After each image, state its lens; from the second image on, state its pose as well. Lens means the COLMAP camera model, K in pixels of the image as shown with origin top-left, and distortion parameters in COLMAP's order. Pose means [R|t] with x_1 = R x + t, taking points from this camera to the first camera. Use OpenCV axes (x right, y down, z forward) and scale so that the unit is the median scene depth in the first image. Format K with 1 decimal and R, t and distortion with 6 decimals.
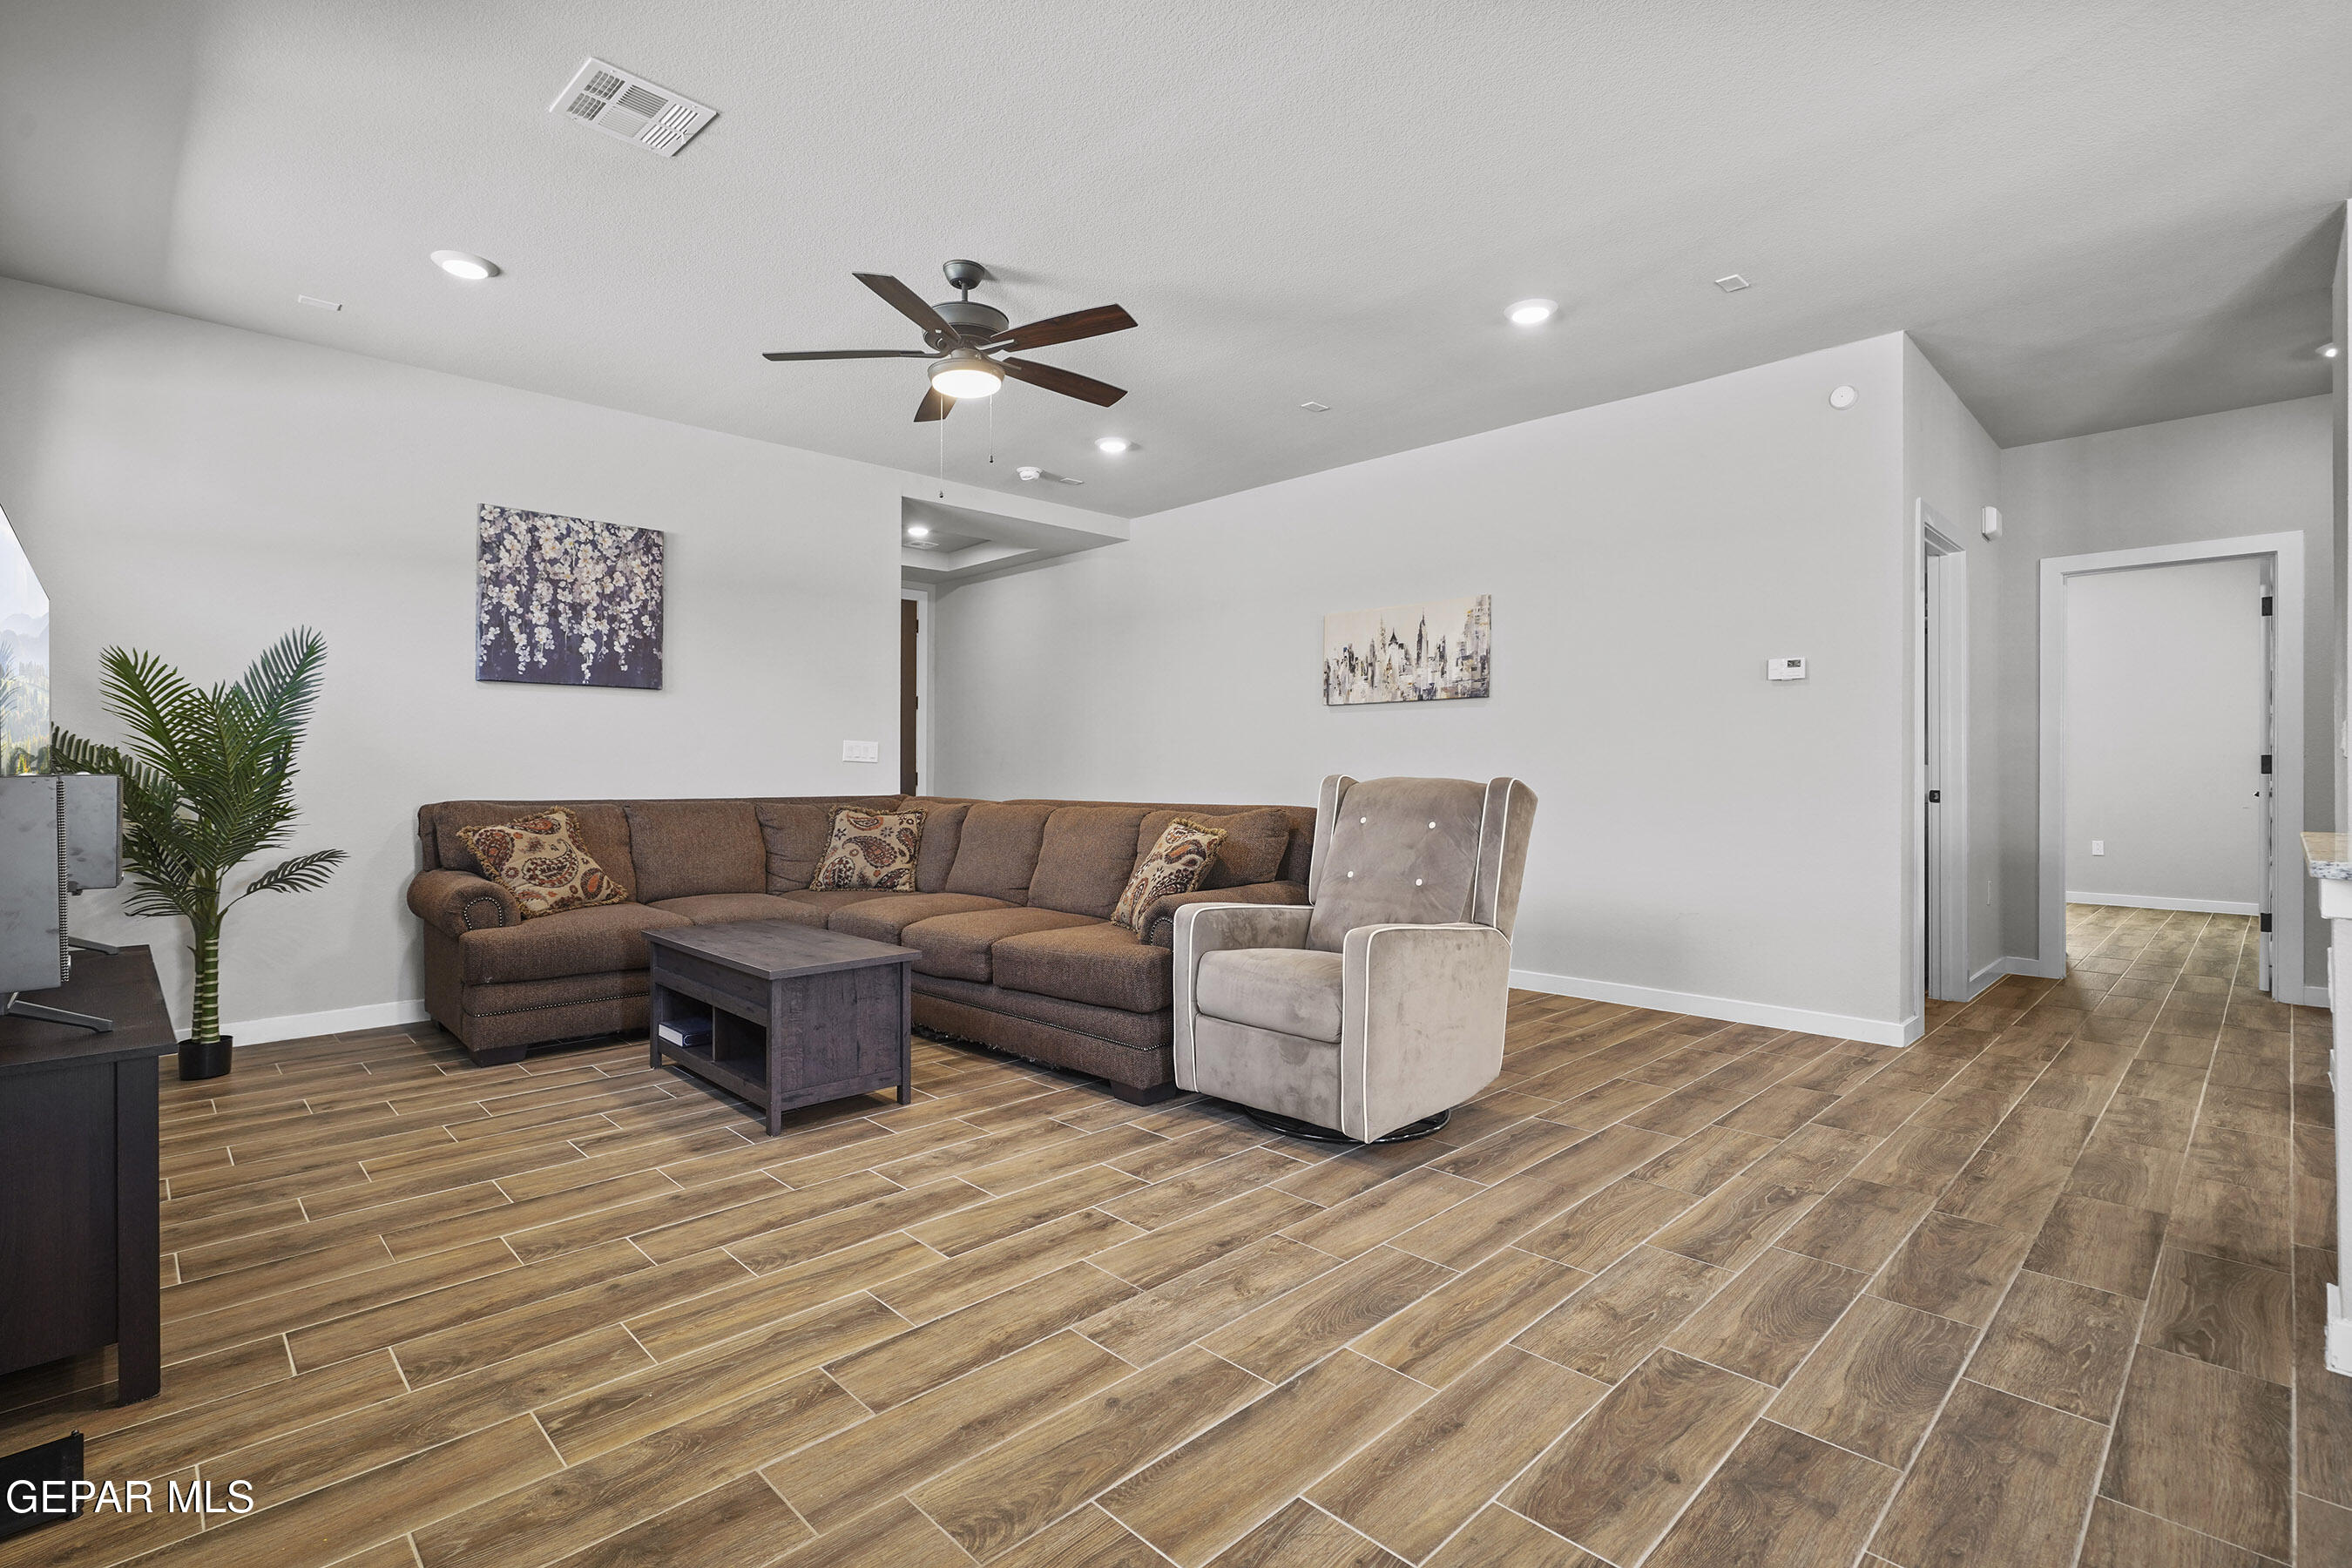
lens RADIAL K [[1083.3, 0, 1176.4], [0, 1083.3, 773.5], [0, 0, 1]] dist [-0.003144, 0.001738]
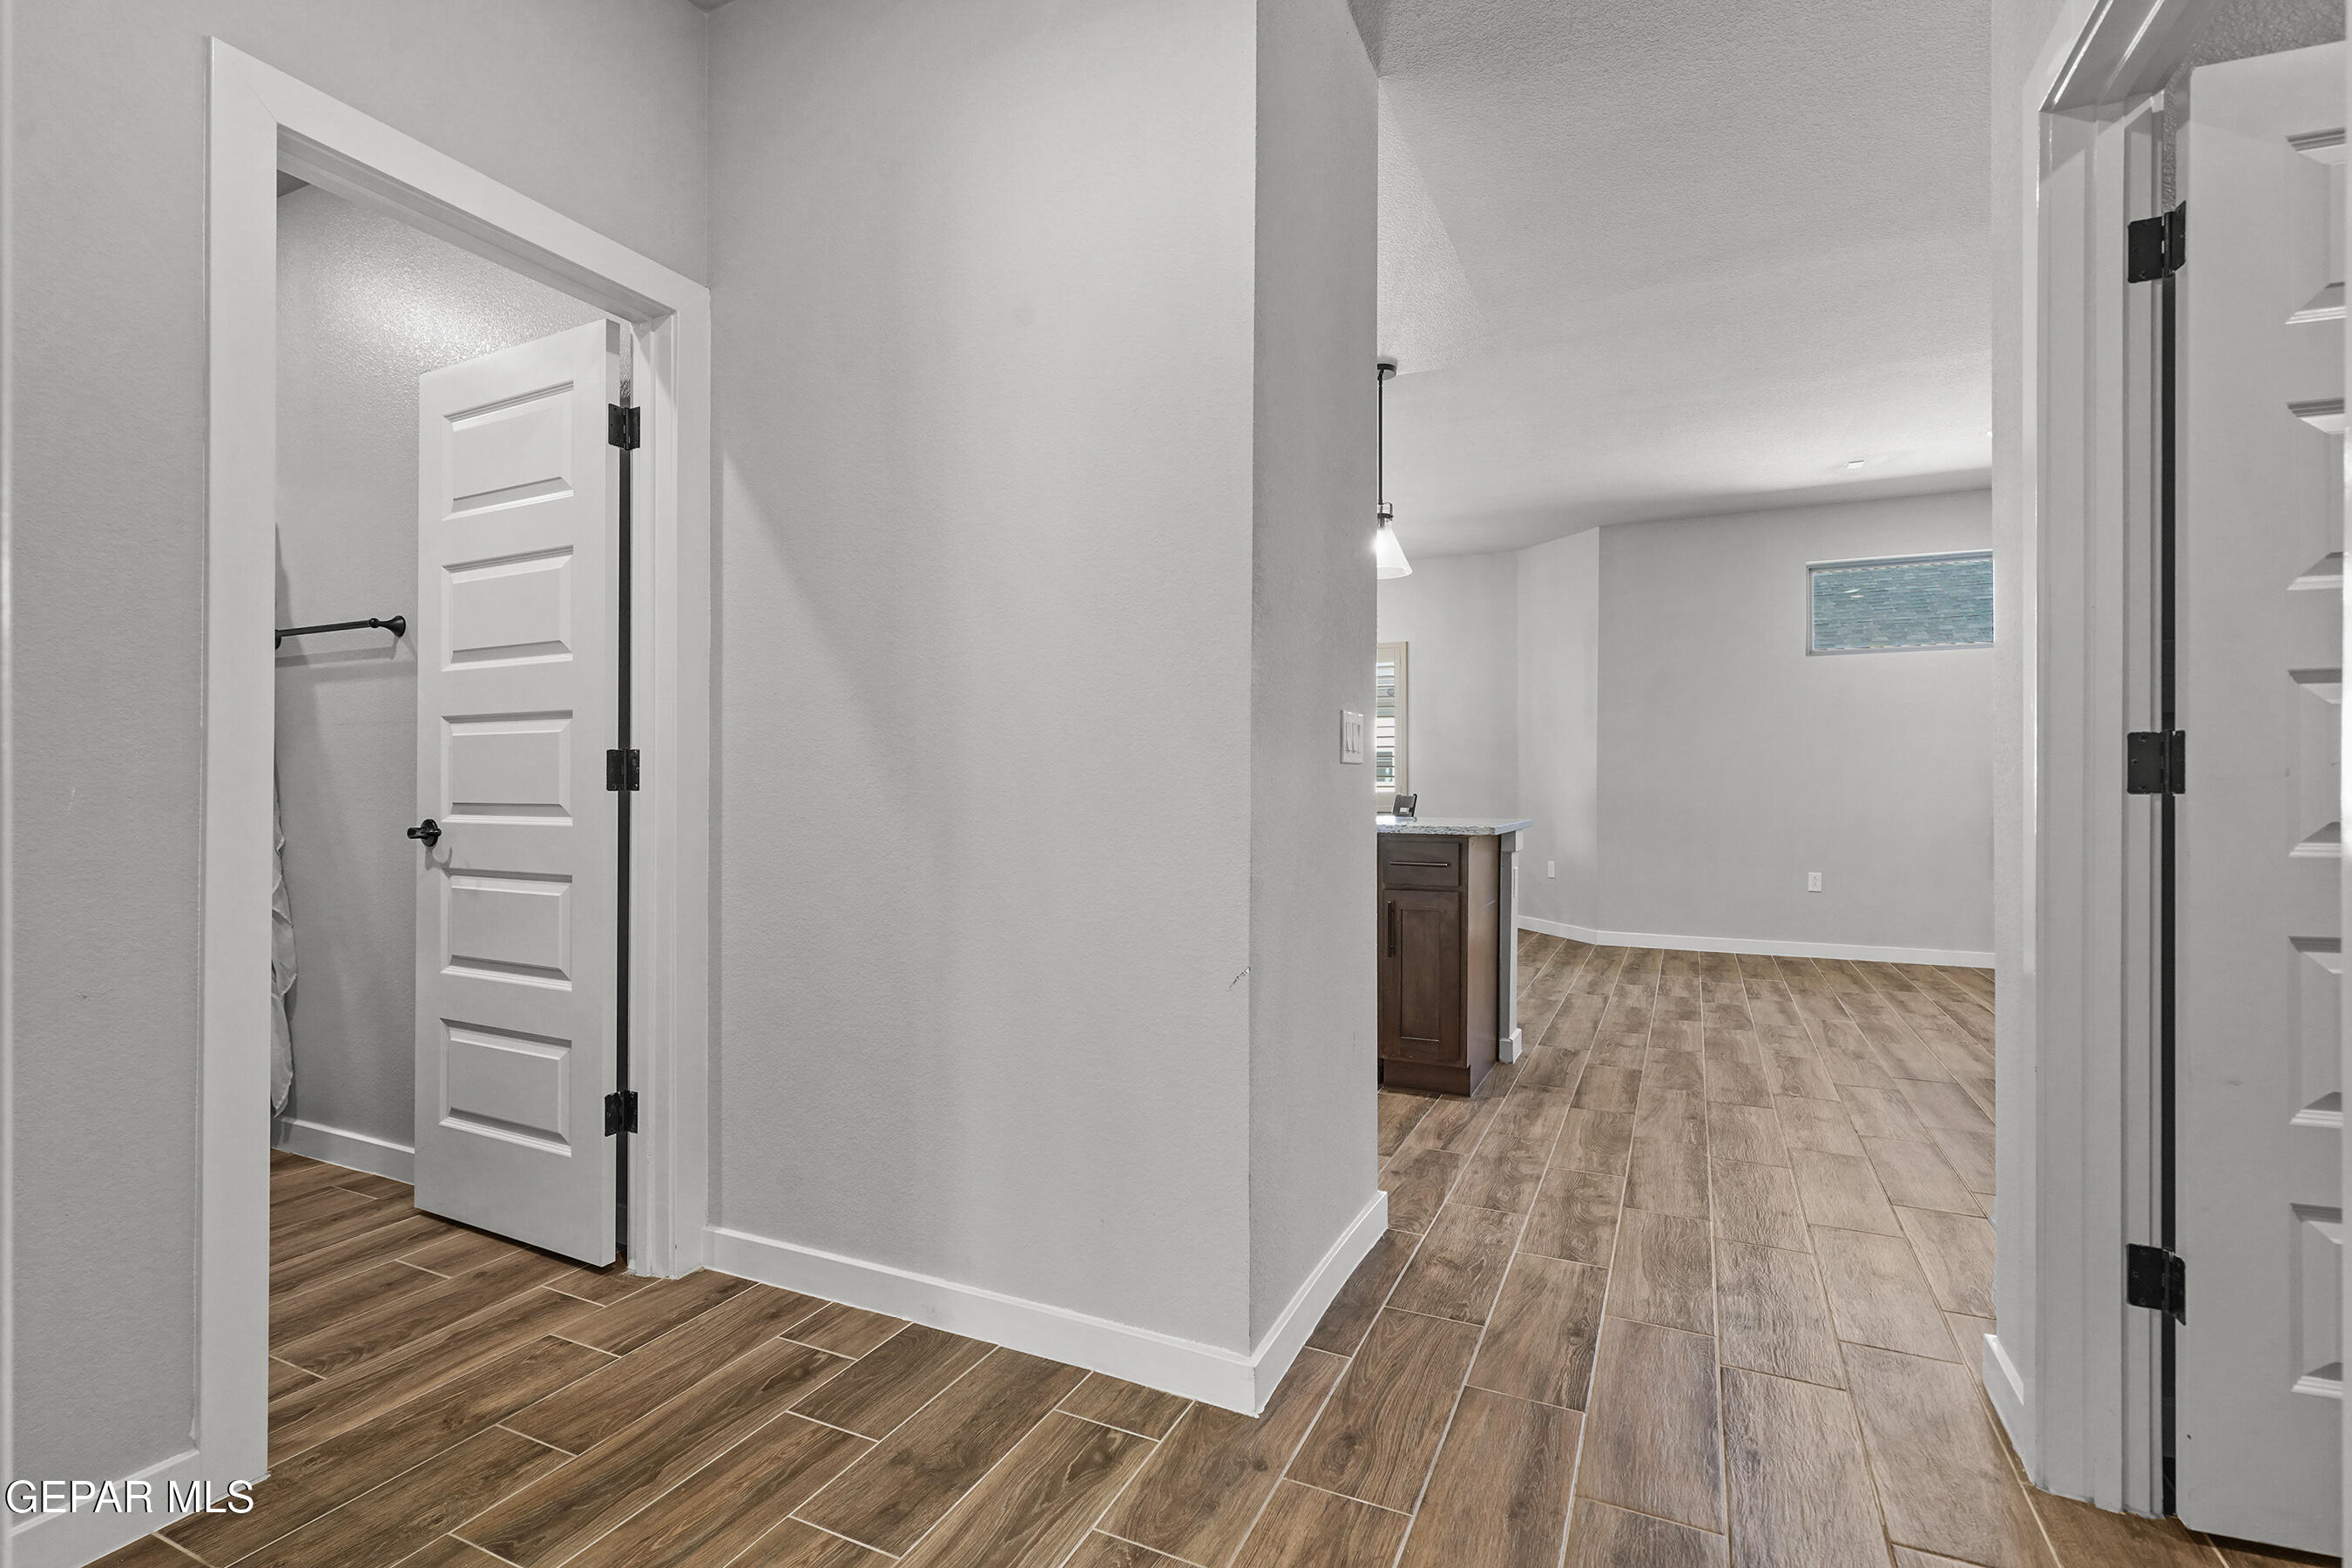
lens RADIAL K [[1077.0, 0, 1167.2], [0, 1077.0, 788.4], [0, 0, 1]] dist [0.001058, 0.000648]
pose [[-0.940471, -0.000753, -0.339872, 1.330318], [-0.002640, 0.999984, 0.005090, -0.002877], [0.339863, 0.005684, -0.940458, 1.506836]]
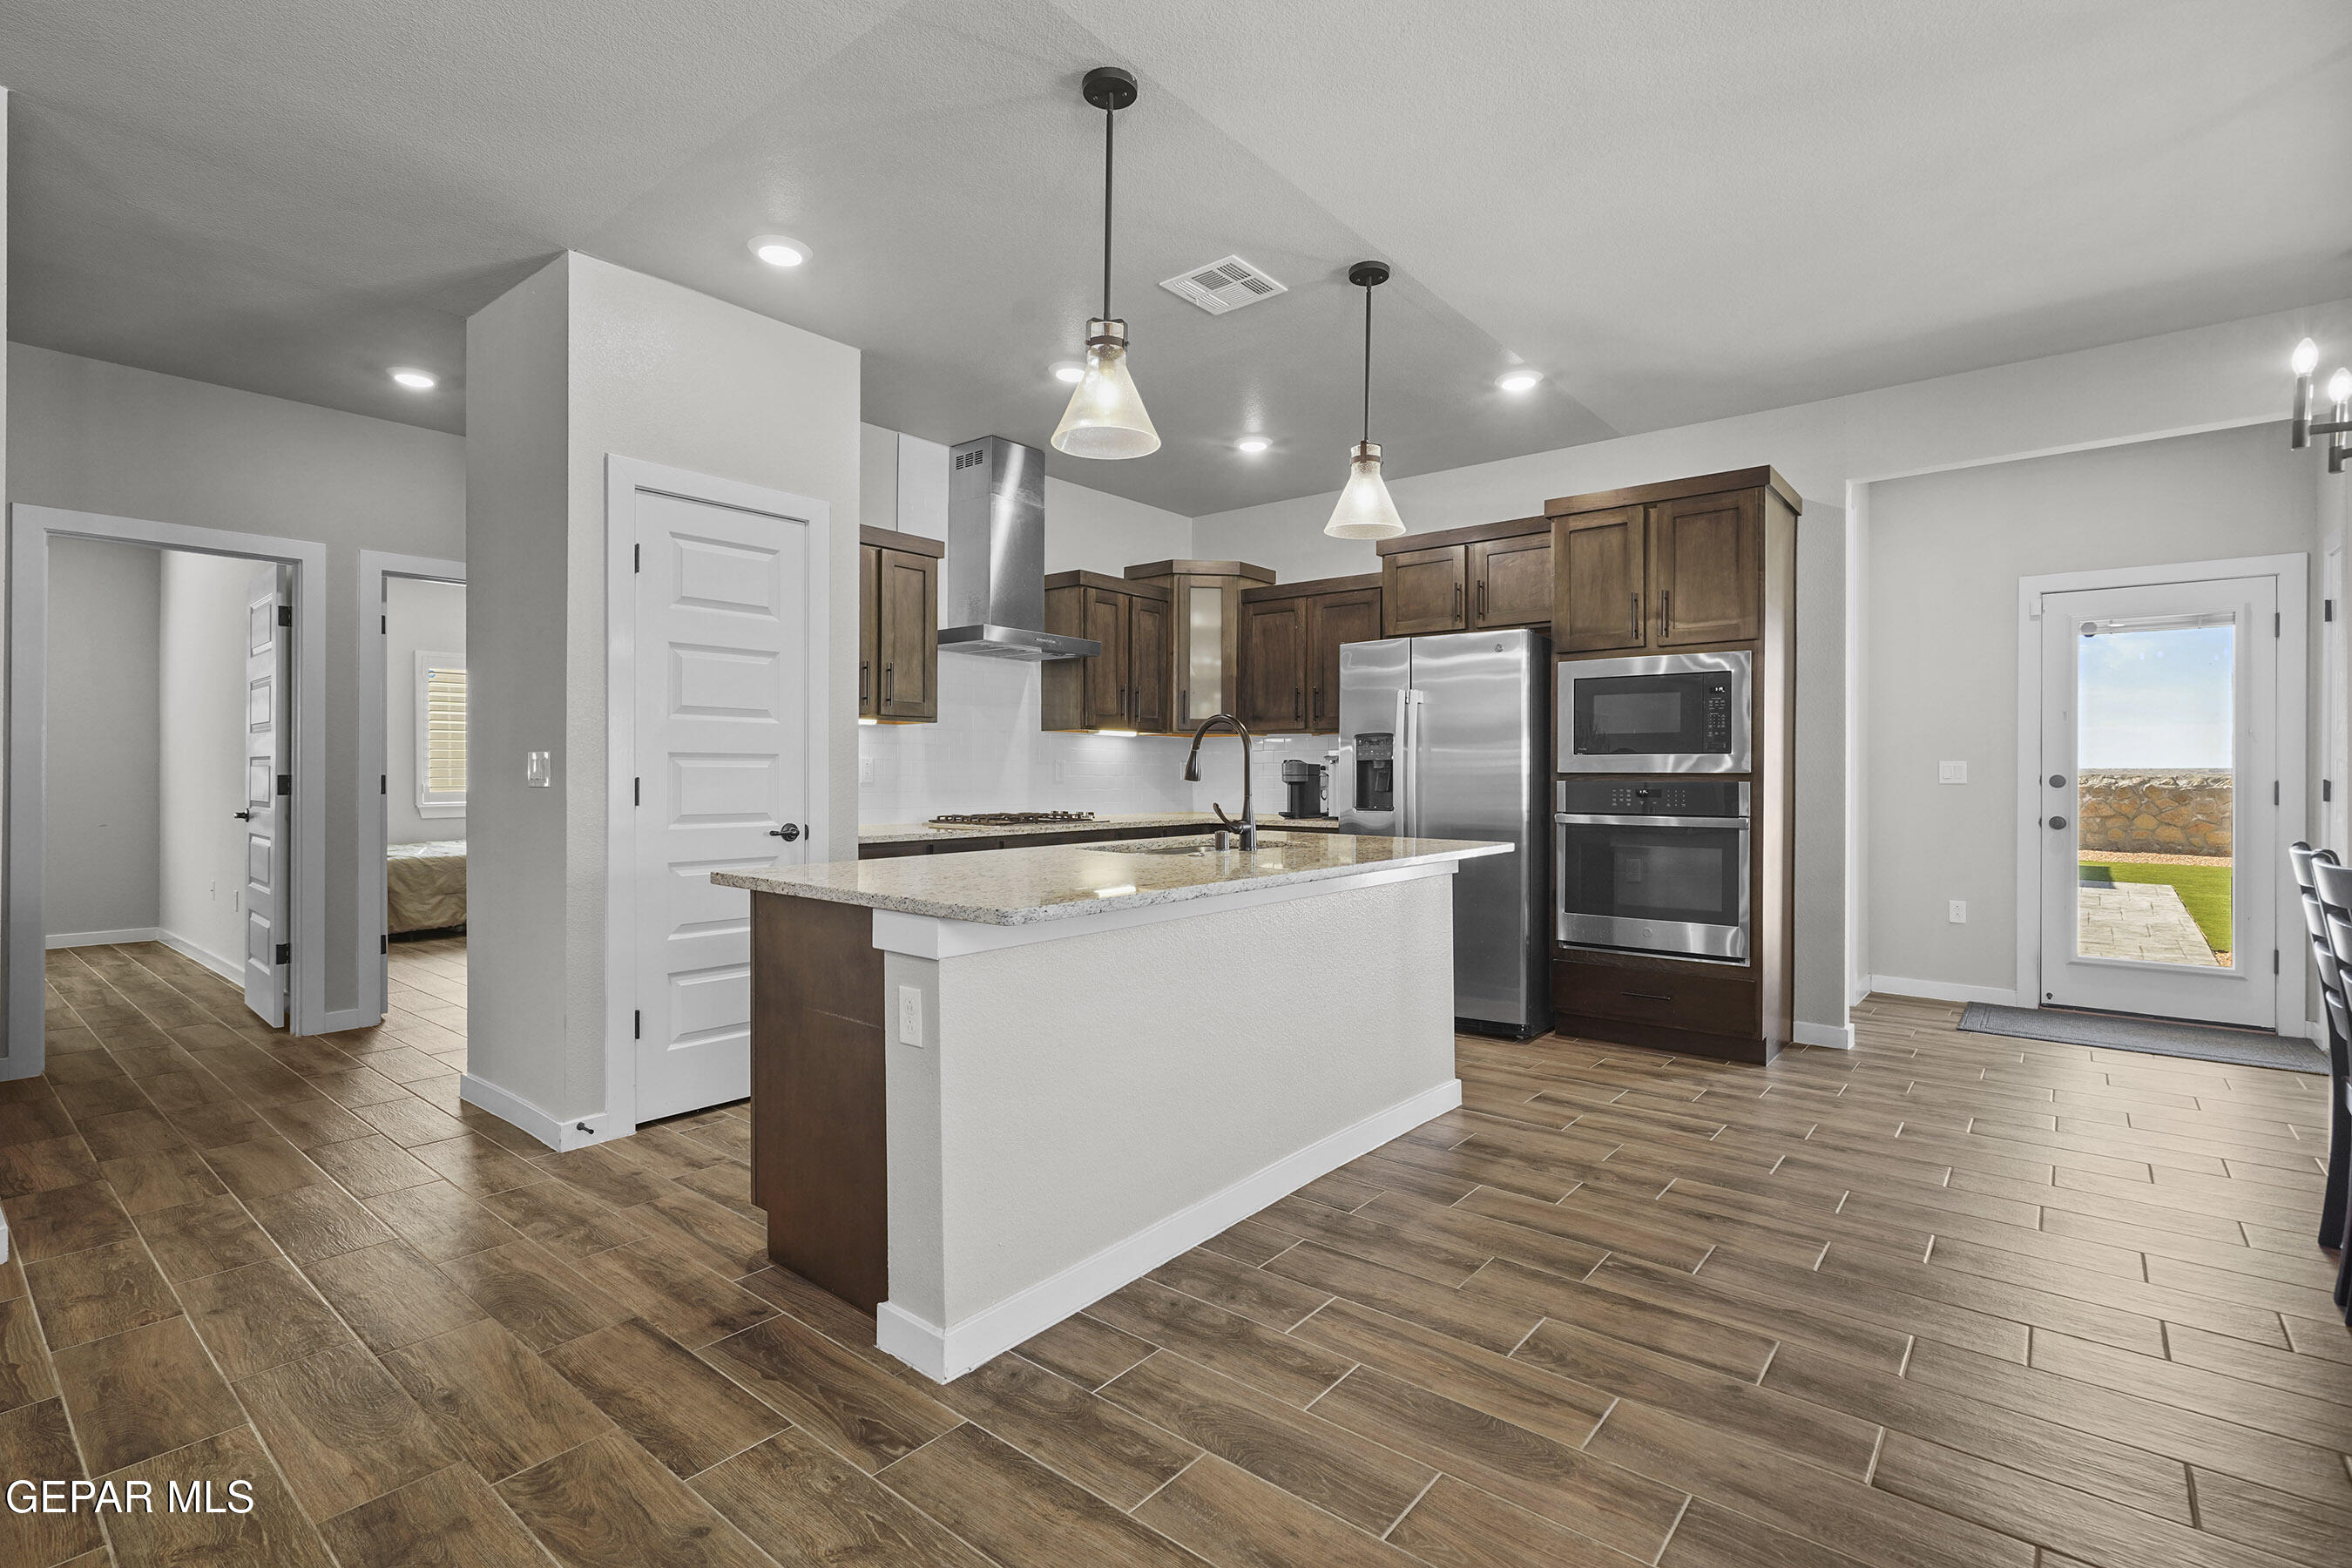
lens RADIAL K [[1083.3, 0, 1176.4], [0, 1083.3, 773.5], [0, 0, 1]] dist [-0.003144, 0.001738]
pose [[-0.107979, -0.000798, 0.994153, -0.007716], [0.000974, 0.999999, 0.000908, -0.025634], [-0.994153, 0.001067, -0.107979, 0.467804]]
